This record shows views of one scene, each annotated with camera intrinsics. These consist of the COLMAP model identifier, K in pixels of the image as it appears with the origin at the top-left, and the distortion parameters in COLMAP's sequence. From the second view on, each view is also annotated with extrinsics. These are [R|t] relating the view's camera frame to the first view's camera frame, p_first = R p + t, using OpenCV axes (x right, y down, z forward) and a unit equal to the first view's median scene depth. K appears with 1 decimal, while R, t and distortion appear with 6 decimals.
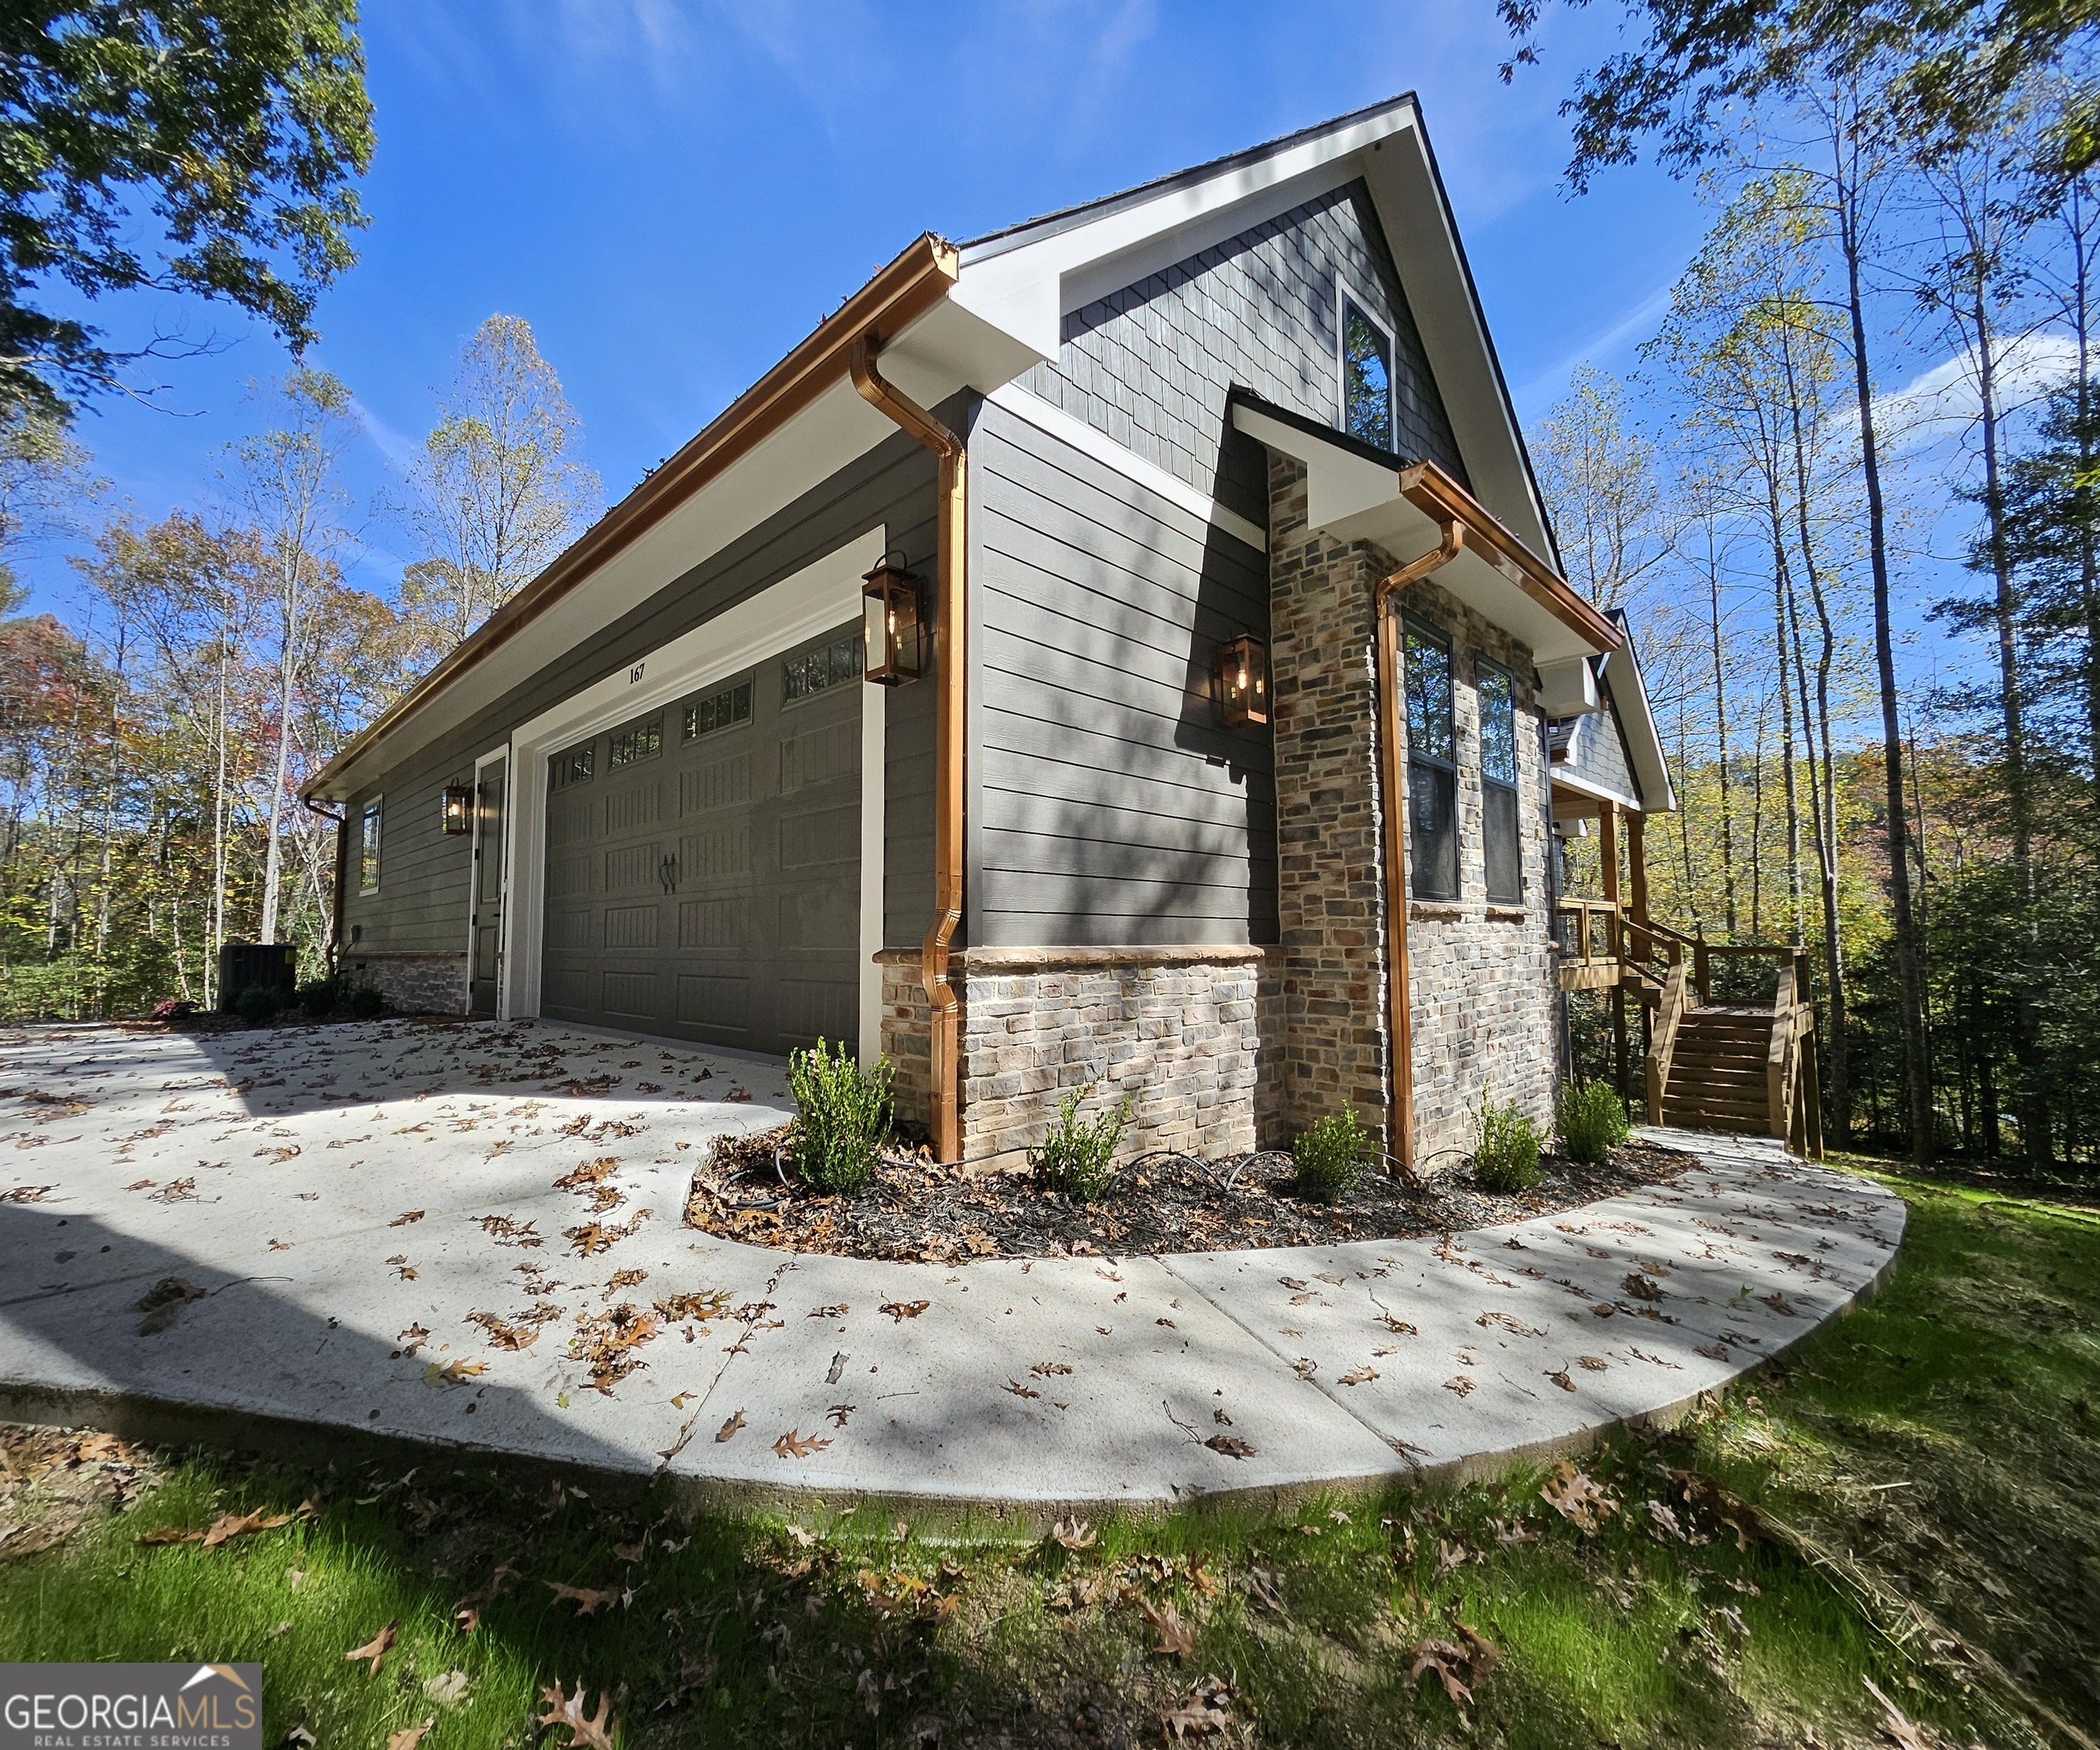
lens RADIAL K [[910.6, 0, 1037.2], [0, 910.6, 887.4], [0, 0, 1]] dist [0.003543, 0.000042]
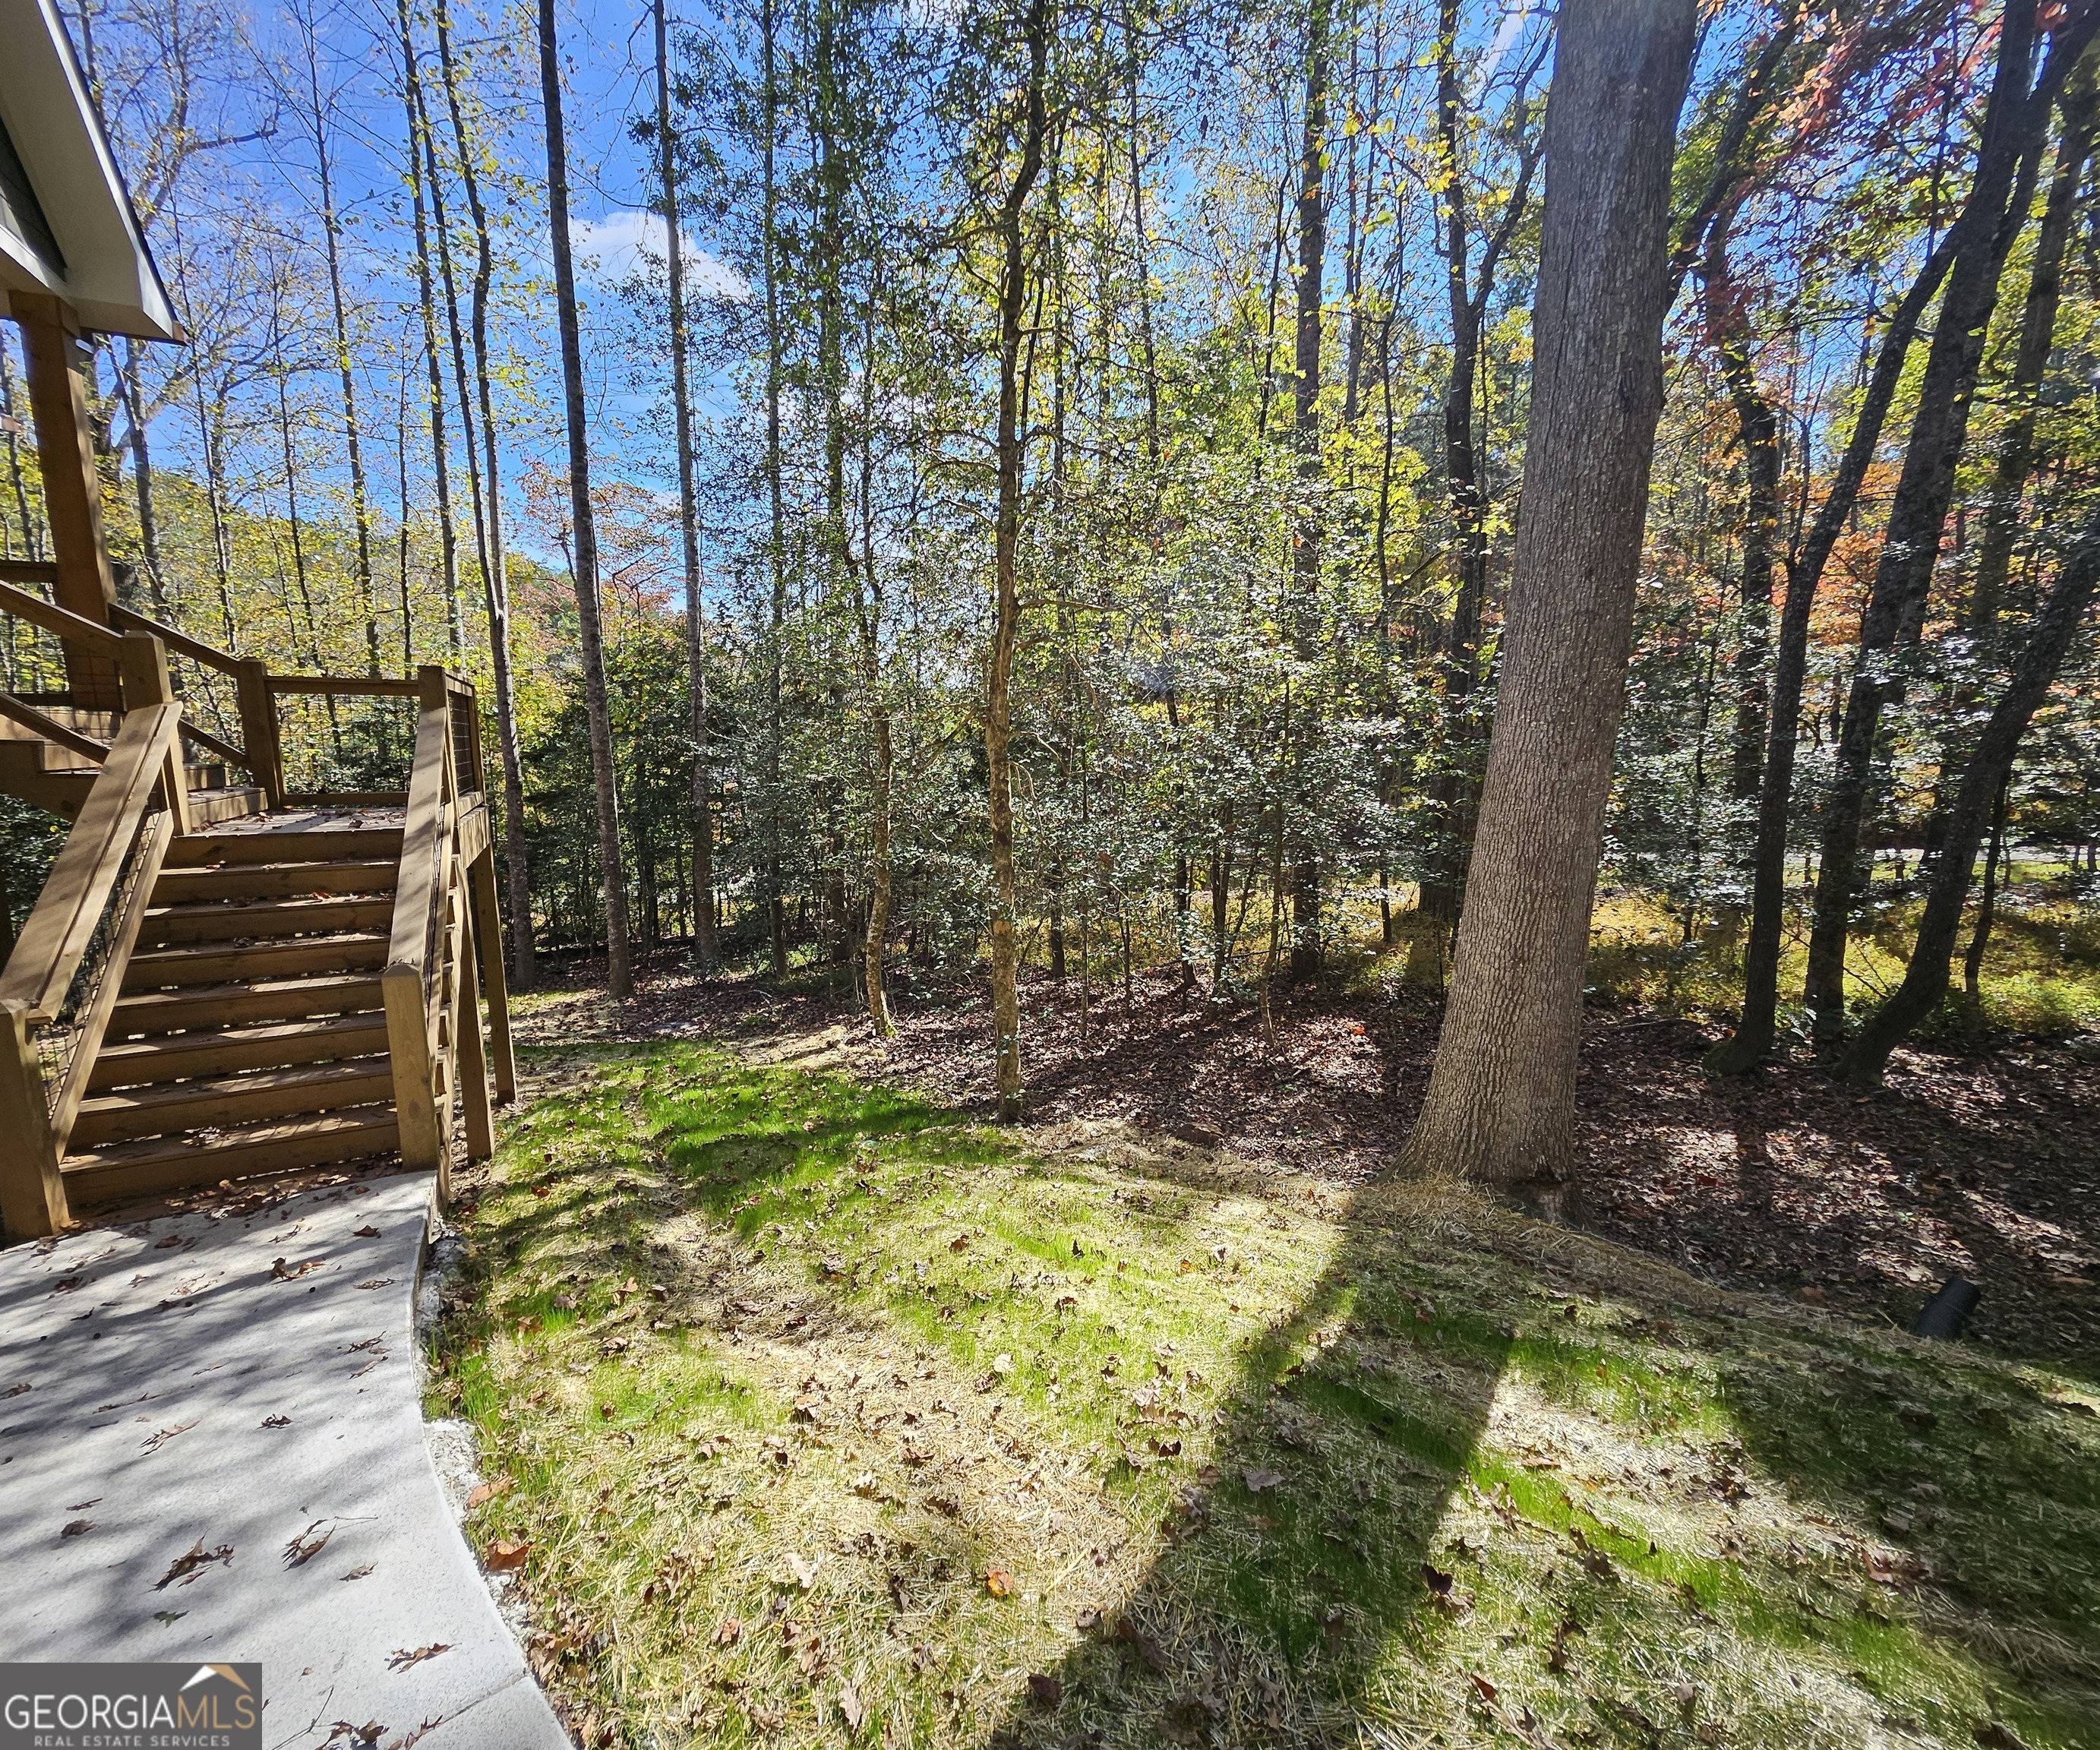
lens RADIAL K [[910.6, 0, 1038.3], [0, 910.6, 878.5], [0, 0, 1]] dist [0.003543, 0.000042]
pose [[0.316584, -0.134816, 0.938935, 0.305198], [-0.065084, 0.984429, 0.163293, 0.046481], [-0.946329, -0.112805, 0.302880, 0.362794]]
